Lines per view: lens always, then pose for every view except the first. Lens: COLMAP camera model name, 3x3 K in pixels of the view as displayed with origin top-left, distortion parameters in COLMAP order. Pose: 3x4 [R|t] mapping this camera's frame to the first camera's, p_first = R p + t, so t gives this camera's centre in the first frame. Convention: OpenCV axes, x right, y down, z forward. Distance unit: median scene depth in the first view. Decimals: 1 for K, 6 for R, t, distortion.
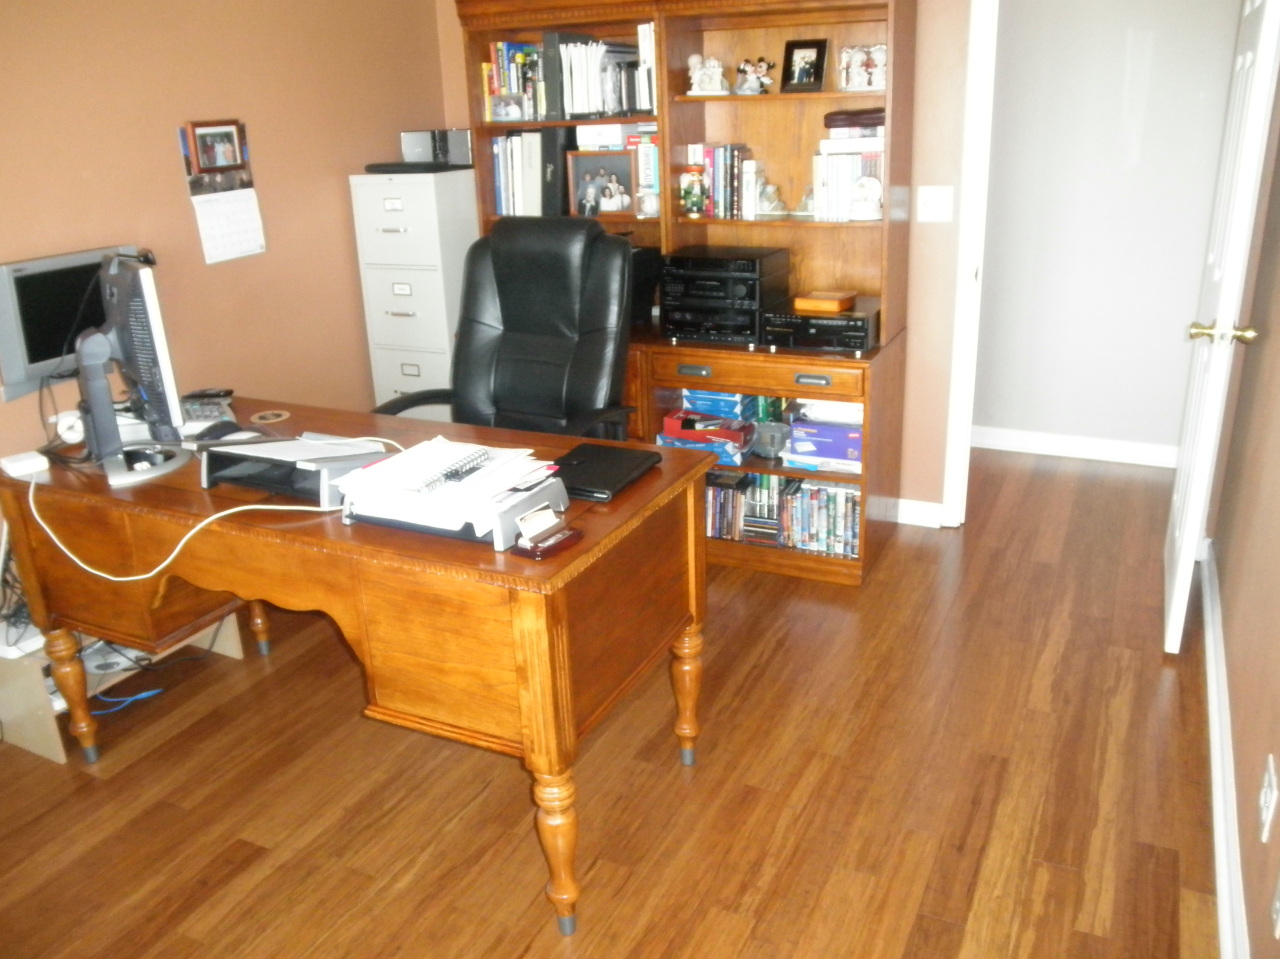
lens RADIAL K [[1049.7, 0, 645.5], [0, 1049.7, 491.4], [0, 0, 1]] dist [-0.128125, 0.112642]
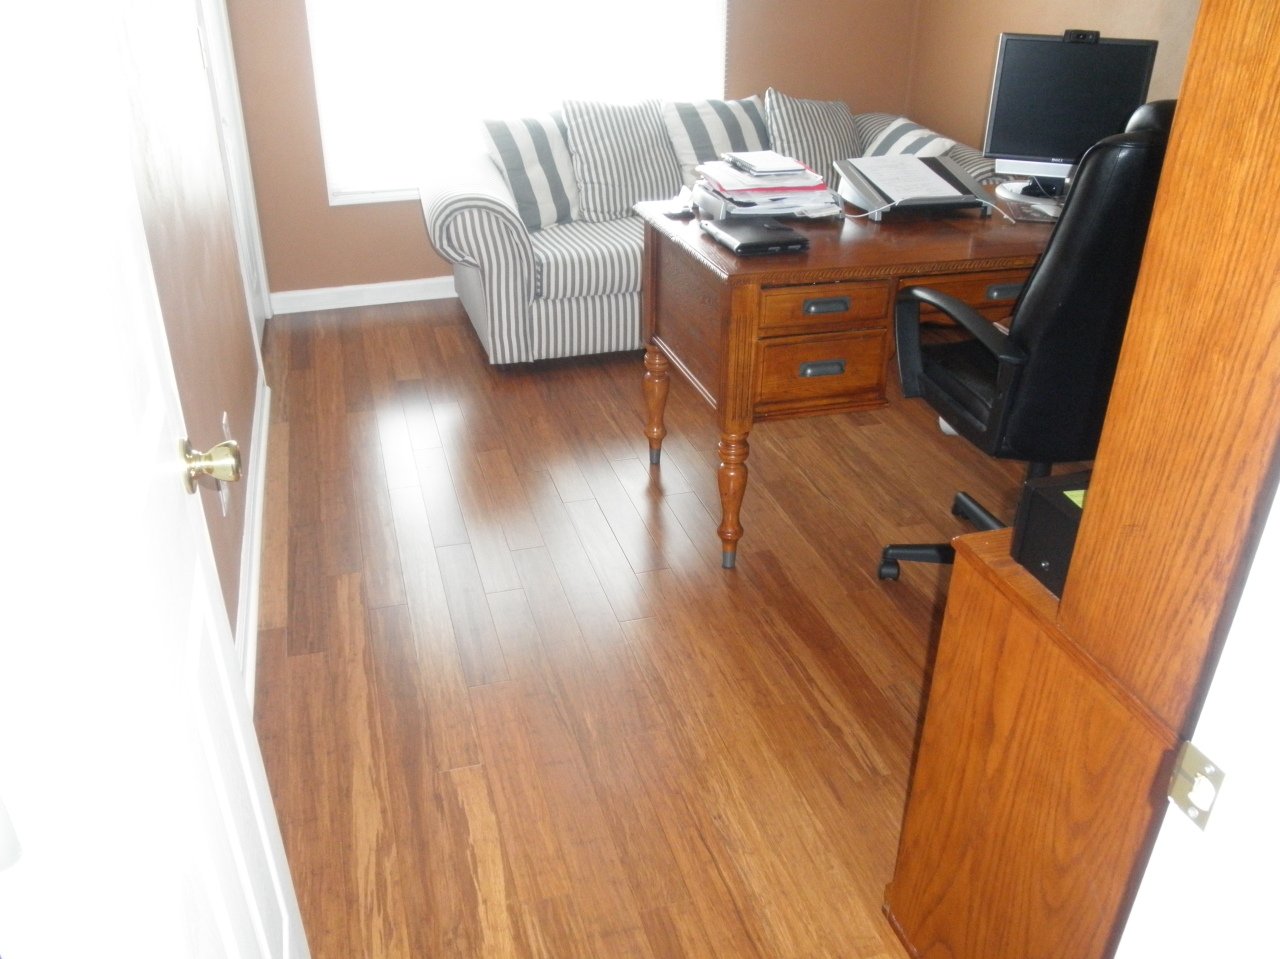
lens RADIAL K [[1049.7, 0, 645.5], [0, 1049.7, 491.4], [0, 0, 1]] dist [-0.128125, 0.112642]
pose [[-0.740481, 0.343332, -0.577764, 0.712240], [-0.217601, 0.690887, 0.689438, -0.522330], [0.635876, 0.636238, -0.436879, 1.401410]]
